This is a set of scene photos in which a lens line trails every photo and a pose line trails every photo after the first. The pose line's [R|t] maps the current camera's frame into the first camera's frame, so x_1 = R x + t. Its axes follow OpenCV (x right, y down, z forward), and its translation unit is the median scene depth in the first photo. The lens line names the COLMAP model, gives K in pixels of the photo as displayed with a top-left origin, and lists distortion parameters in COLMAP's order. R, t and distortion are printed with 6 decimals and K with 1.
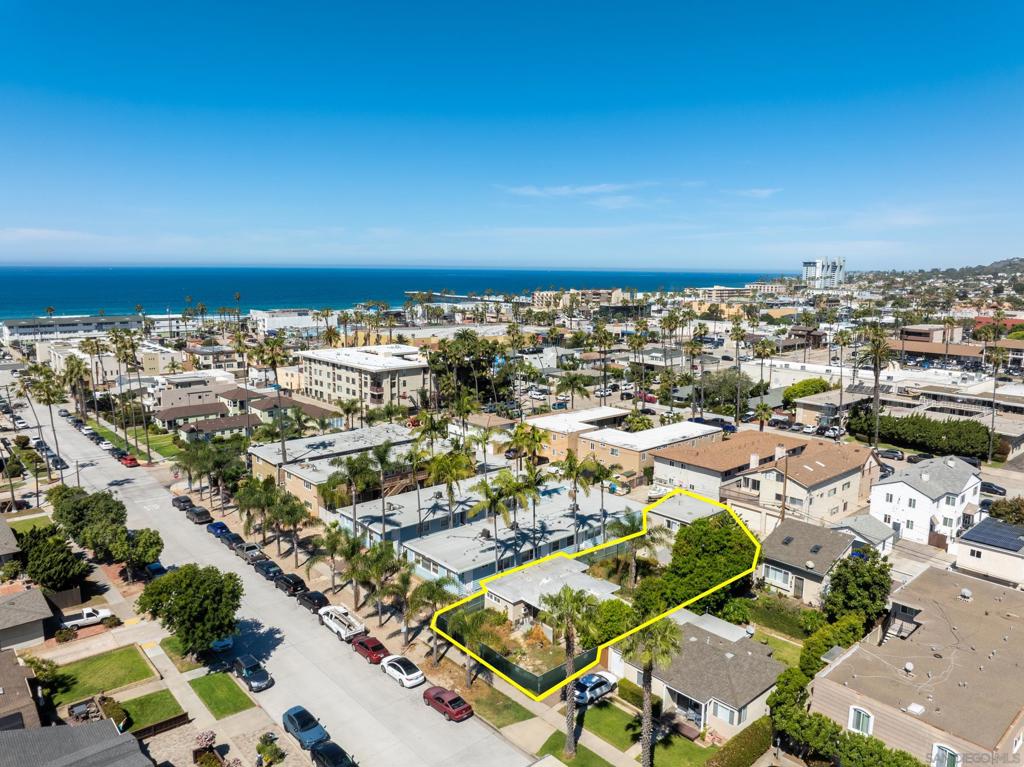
lens RADIAL K [[723.1, 0, 518.6], [0, 723.1, 384.7], [0, 0, 1]] dist [-0.040815, 0.006080]
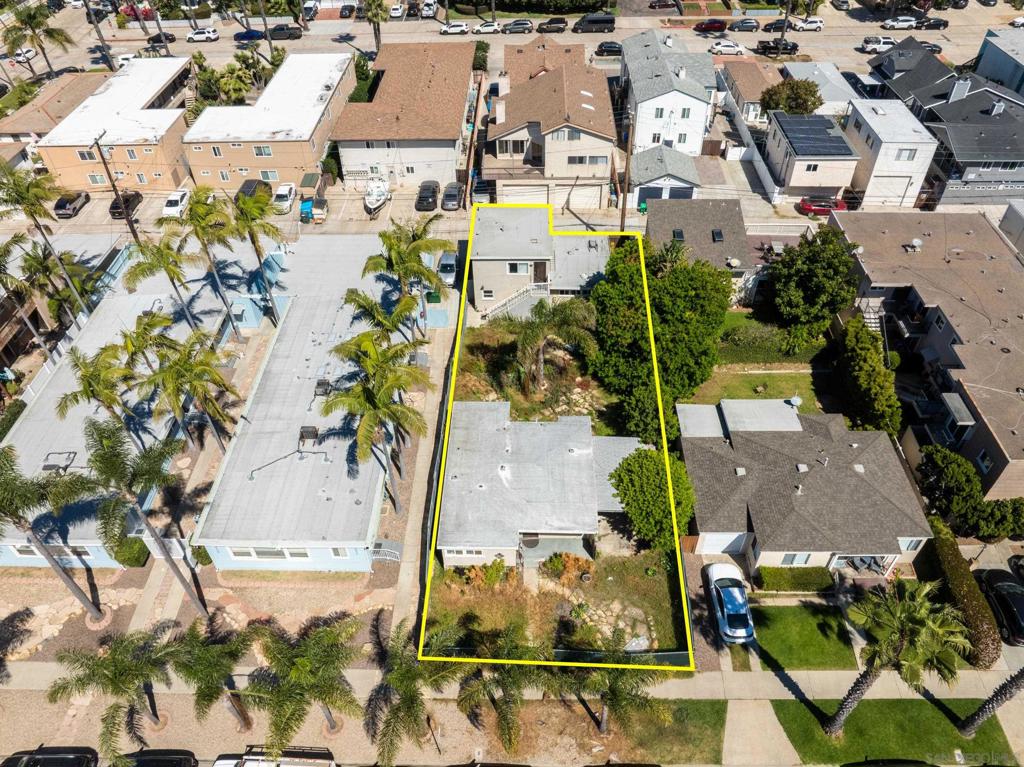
lens RADIAL K [[723.1, 0, 518.6], [0, 723.1, 384.7], [0, 0, 1]] dist [-0.040815, 0.006080]
pose [[0.680980, -0.523213, 0.512361, -0.114987], [0.138230, 0.778922, 0.611697, -0.080557], [-0.719137, -0.345730, 0.602754, 0.321464]]
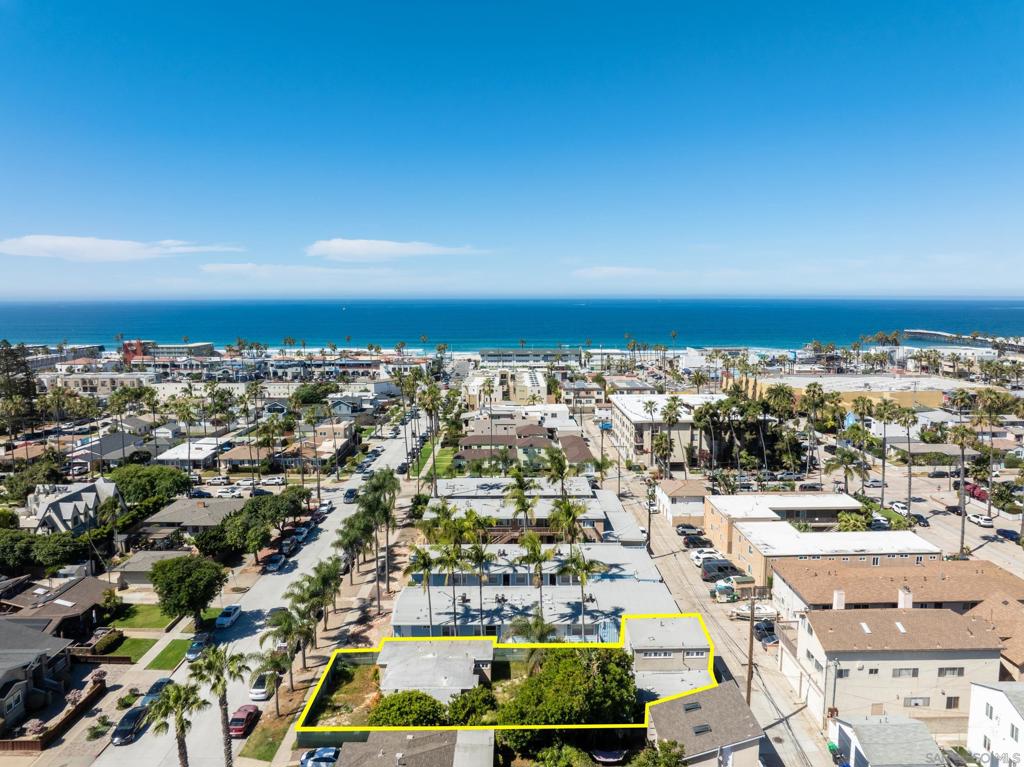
lens RADIAL K [[723.1, 0, 518.6], [0, 723.1, 384.7], [0, 0, 1]] dist [-0.040815, 0.006080]
pose [[0.751514, 0.067053, -0.656301, 0.377757], [-0.094870, 0.995466, -0.006928, -0.054054], [0.652860, 0.067469, 0.754467, 0.148566]]
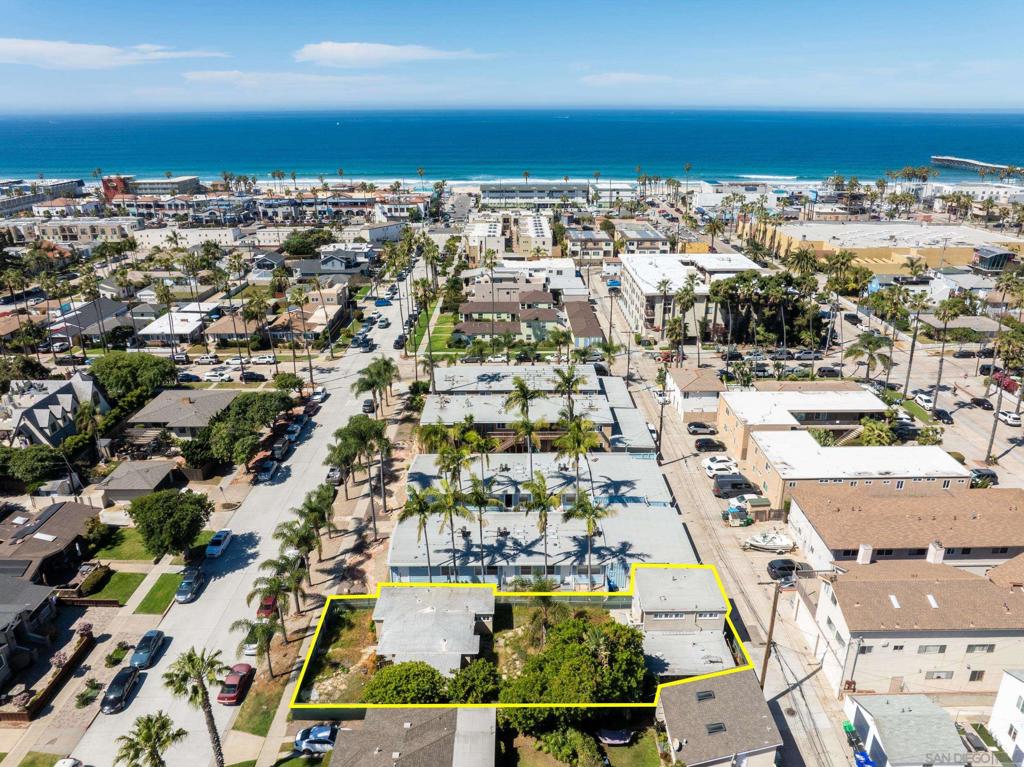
lens RADIAL K [[723.1, 0, 518.6], [0, 723.1, 384.7], [0, 0, 1]] dist [-0.040815, 0.006080]
pose [[0.748471, 0.227431, -0.622949, 0.323781], [-0.095591, 0.966545, 0.238021, -0.126419], [0.656241, -0.118604, 0.745171, 0.199913]]
